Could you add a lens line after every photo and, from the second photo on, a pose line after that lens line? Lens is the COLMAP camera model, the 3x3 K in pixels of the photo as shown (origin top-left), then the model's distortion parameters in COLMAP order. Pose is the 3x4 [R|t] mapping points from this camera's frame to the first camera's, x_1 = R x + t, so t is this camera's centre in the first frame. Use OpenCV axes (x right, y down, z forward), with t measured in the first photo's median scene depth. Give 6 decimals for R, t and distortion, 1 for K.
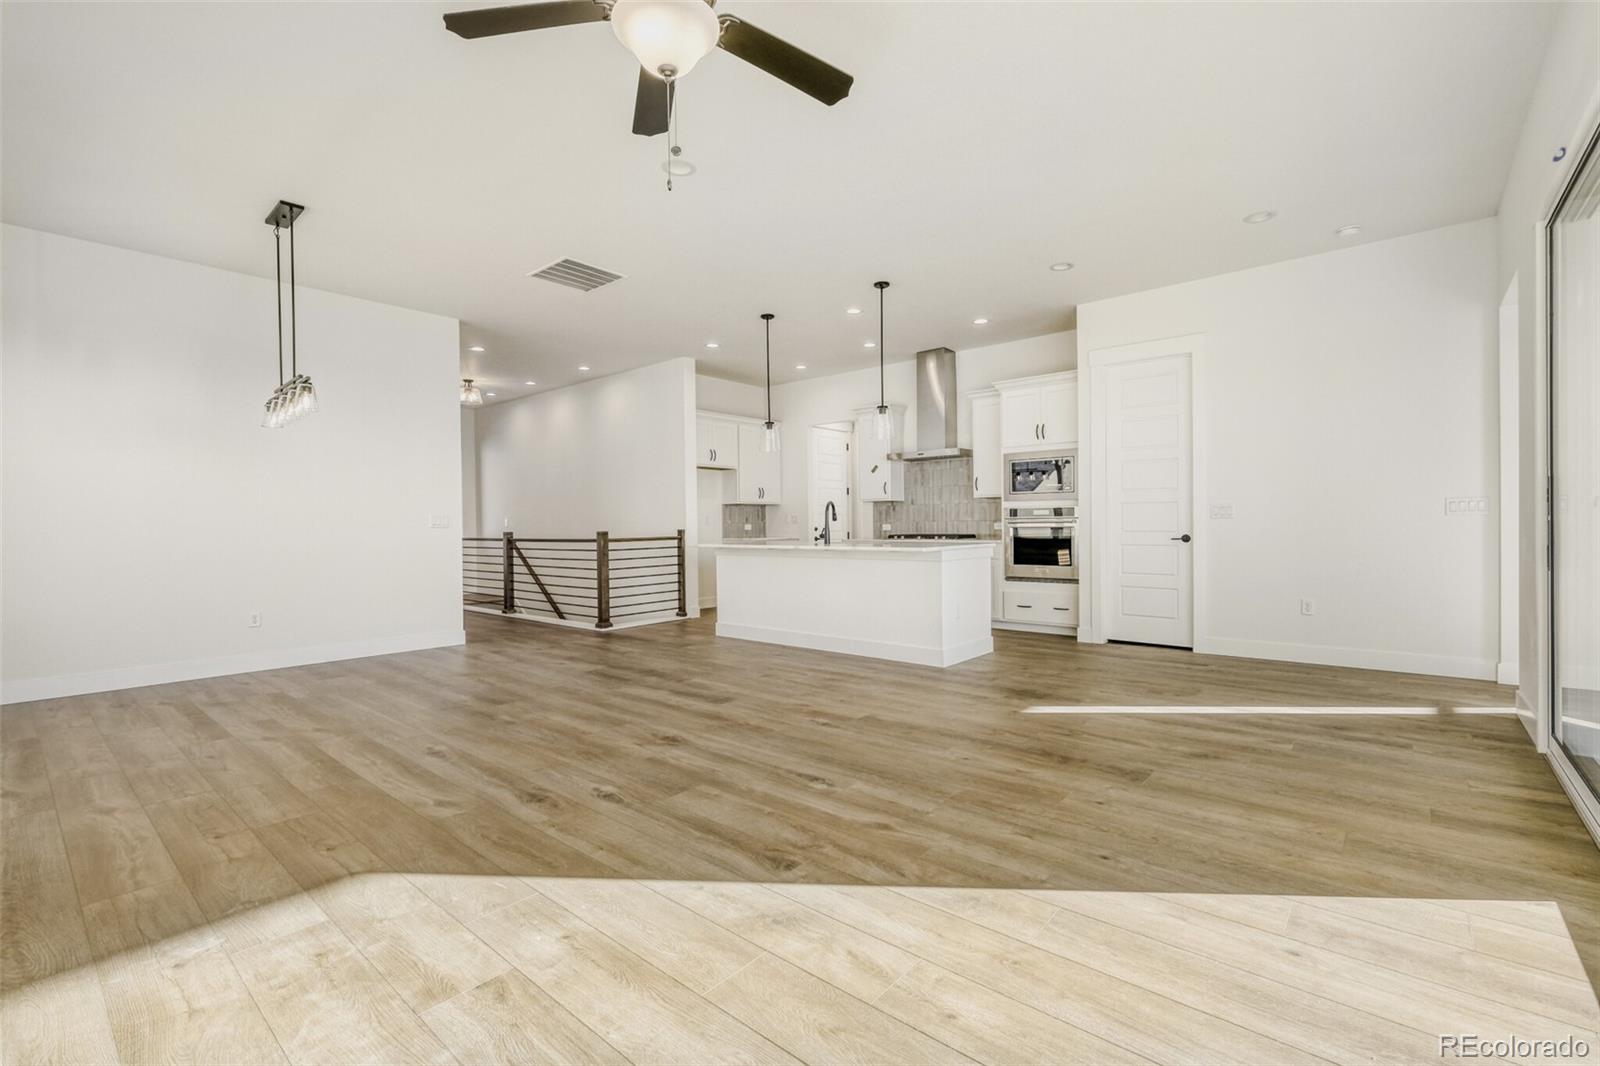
lens RADIAL K [[706.2, 0, 800.0], [0, 706.2, 533.0], [0, 0, 1]] dist [-0.002029, 0.000177]
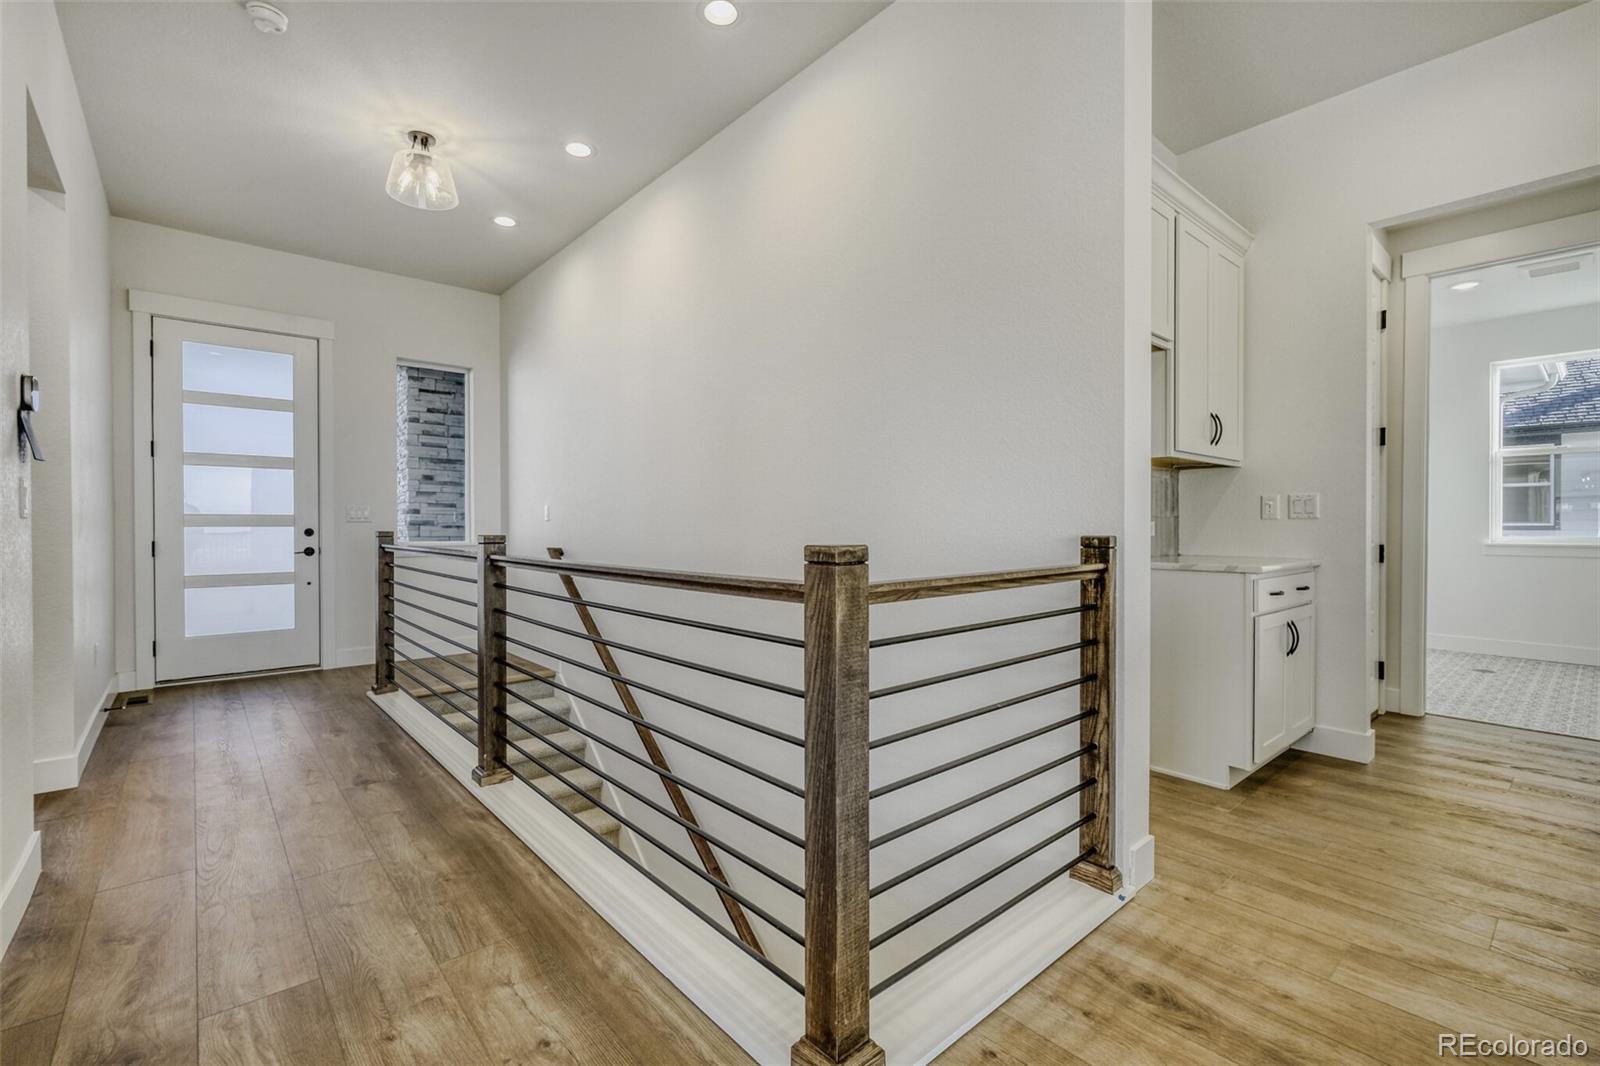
lens RADIAL K [[706.2, 0, 800.0], [0, 706.2, 533.0], [0, 0, 1]] dist [-0.002029, 0.000177]
pose [[0.990737, 0.015906, -0.134857, -0.262555], [-0.016437, 0.999861, -0.002824, -0.004659], [0.134793, 0.005015, 0.990861, 0.806929]]
